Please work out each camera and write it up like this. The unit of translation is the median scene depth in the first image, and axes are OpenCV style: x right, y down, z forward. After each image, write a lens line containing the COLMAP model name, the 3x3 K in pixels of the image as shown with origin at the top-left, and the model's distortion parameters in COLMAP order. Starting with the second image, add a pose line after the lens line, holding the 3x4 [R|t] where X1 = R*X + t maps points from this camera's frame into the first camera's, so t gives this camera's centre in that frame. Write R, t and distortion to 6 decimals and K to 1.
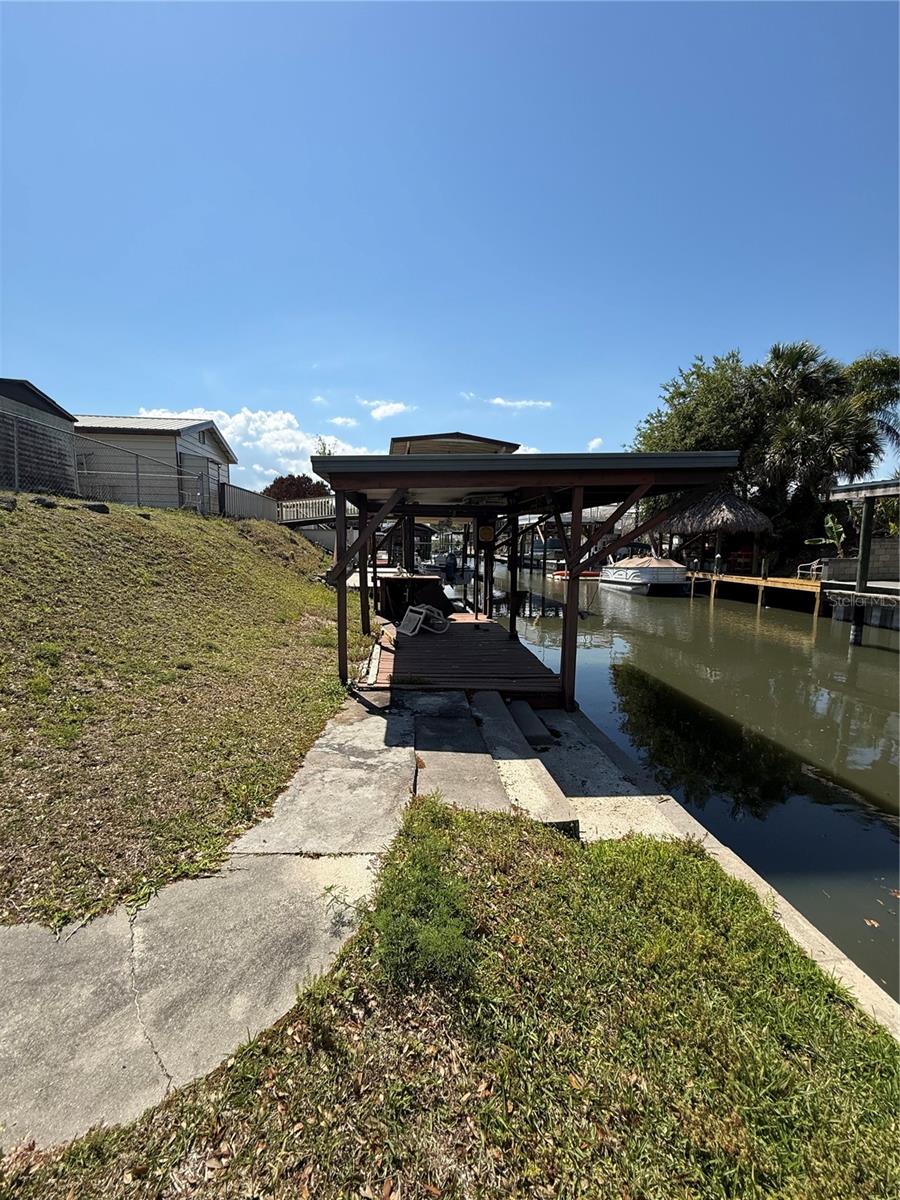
lens RADIAL K [[479.0, 0, 449.3], [0, 479.0, 602.9], [0, 0, 1]] dist [0.000762, 0.000061]
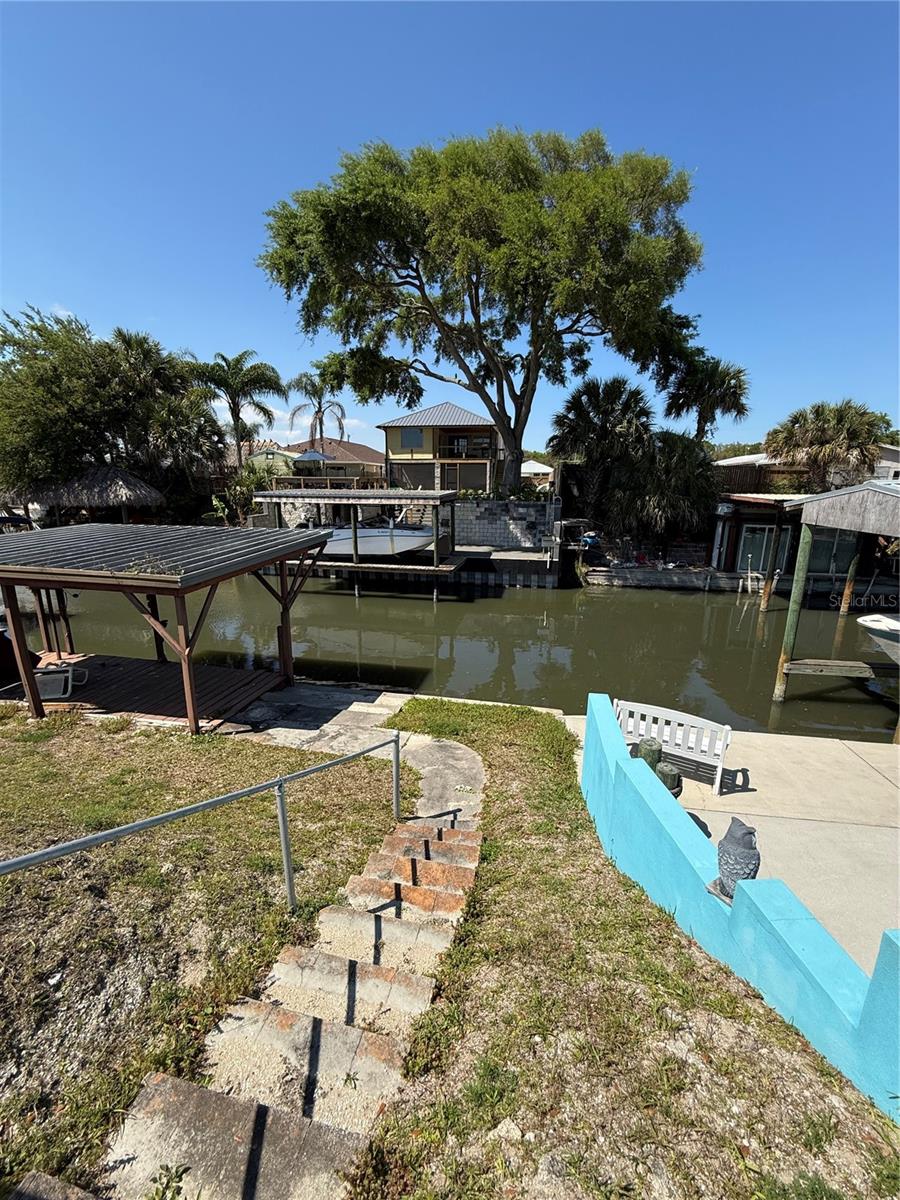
lens RADIAL K [[479.0, 0, 447.7], [0, 479.0, 591.4], [0, 0, 1]] dist [0.000762, 0.000061]
pose [[0.301007, -0.221384, 0.927569, -1.274902], [0.118014, 0.973851, 0.194134, -0.430438], [-0.946292, 0.051030, 0.319262, -0.102687]]
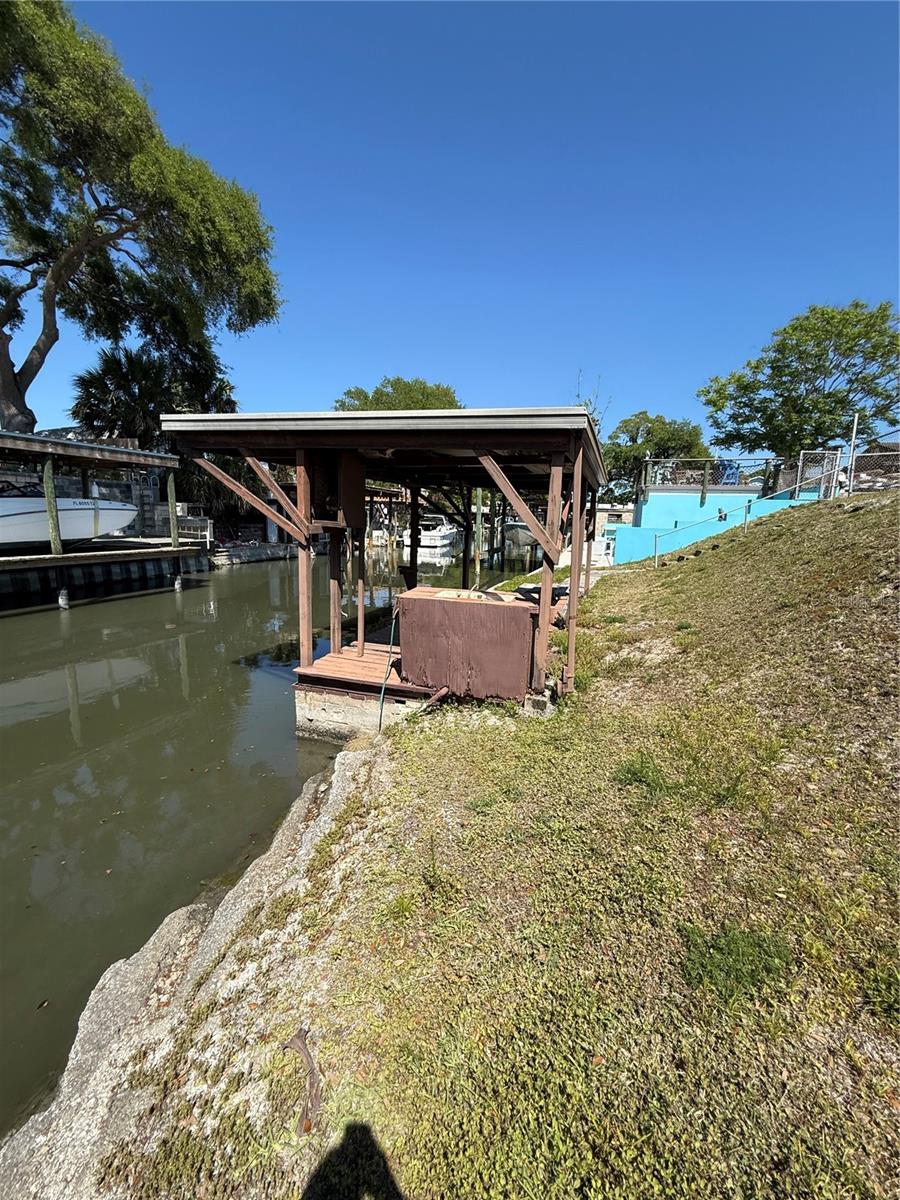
lens RADIAL K [[479.0, 0, 455.4], [0, 479.0, 596.6], [0, 0, 1]] dist [0.000762, 0.000061]
pose [[-0.912301, -0.100226, 0.397066, -0.554997], [0.016649, 0.959710, 0.280498, -0.412261], [-0.409182, 0.262509, -0.873876, 3.186058]]
